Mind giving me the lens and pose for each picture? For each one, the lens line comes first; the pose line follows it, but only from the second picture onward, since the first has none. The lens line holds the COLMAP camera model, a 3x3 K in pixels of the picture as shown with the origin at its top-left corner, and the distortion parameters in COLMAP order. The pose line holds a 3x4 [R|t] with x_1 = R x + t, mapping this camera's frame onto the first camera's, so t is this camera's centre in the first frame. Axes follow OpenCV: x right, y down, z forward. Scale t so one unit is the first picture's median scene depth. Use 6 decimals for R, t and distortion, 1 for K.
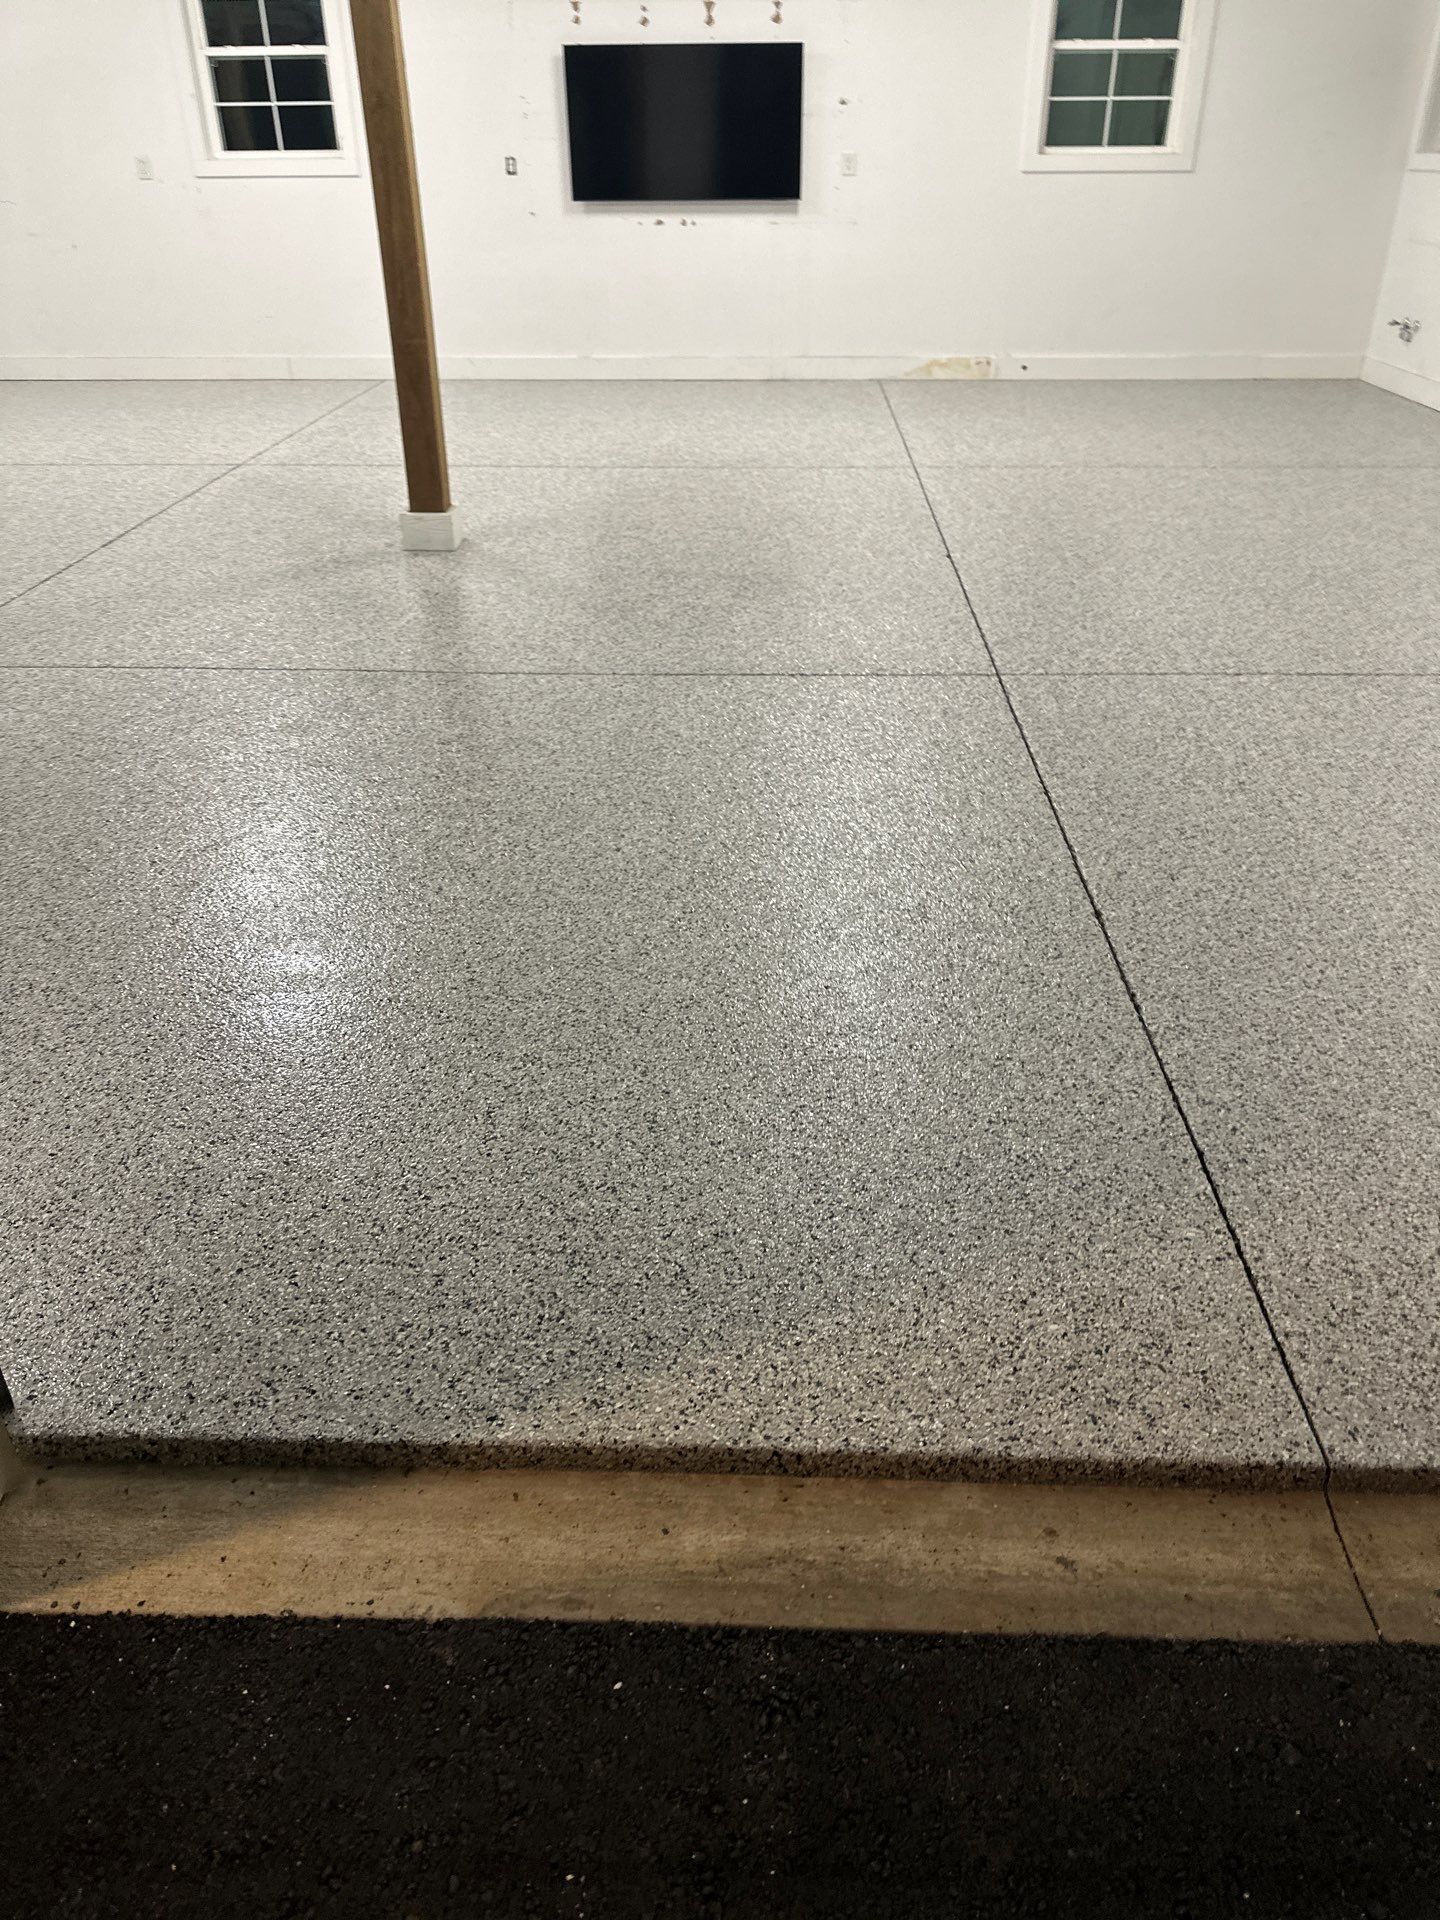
lens RADIAL K [[1313.8, 0, 720.0], [0, 1313.8, 960.0], [0, 0, 1]] dist [0.032869, -0.022868]
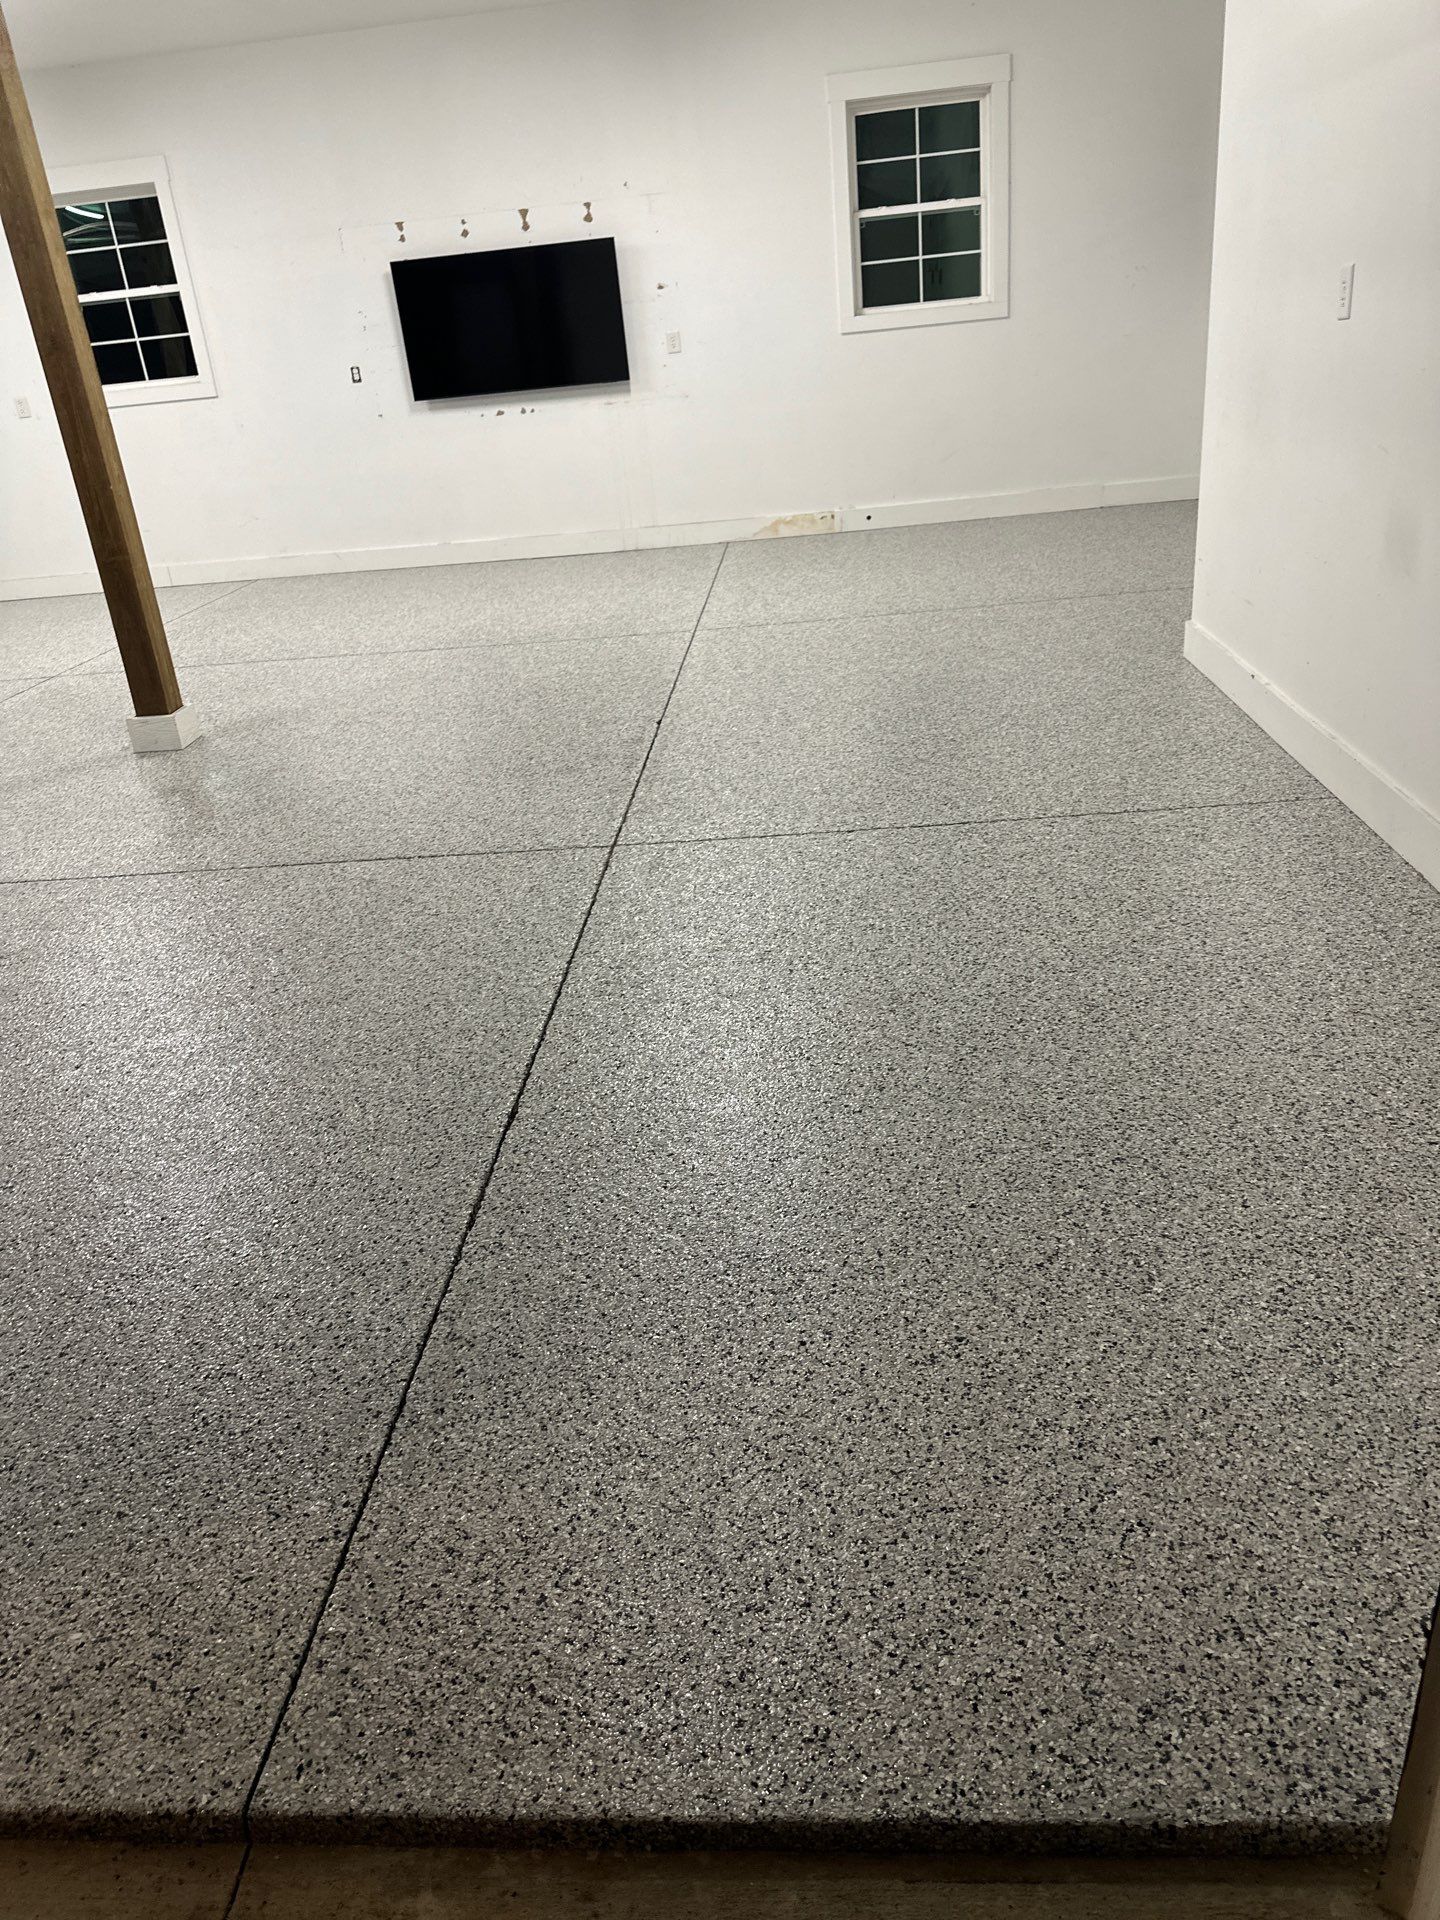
lens RADIAL K [[1329.4, 0, 720.0], [0, 1329.4, 960.0], [0, 0, 1]] dist [0.073382, -0.076946]
pose [[0.995376, -0.062625, -0.072828, 0.184362], [0.054431, 0.992493, -0.109519, -0.011227], [0.079140, 0.105049, 0.991313, 0.021717]]
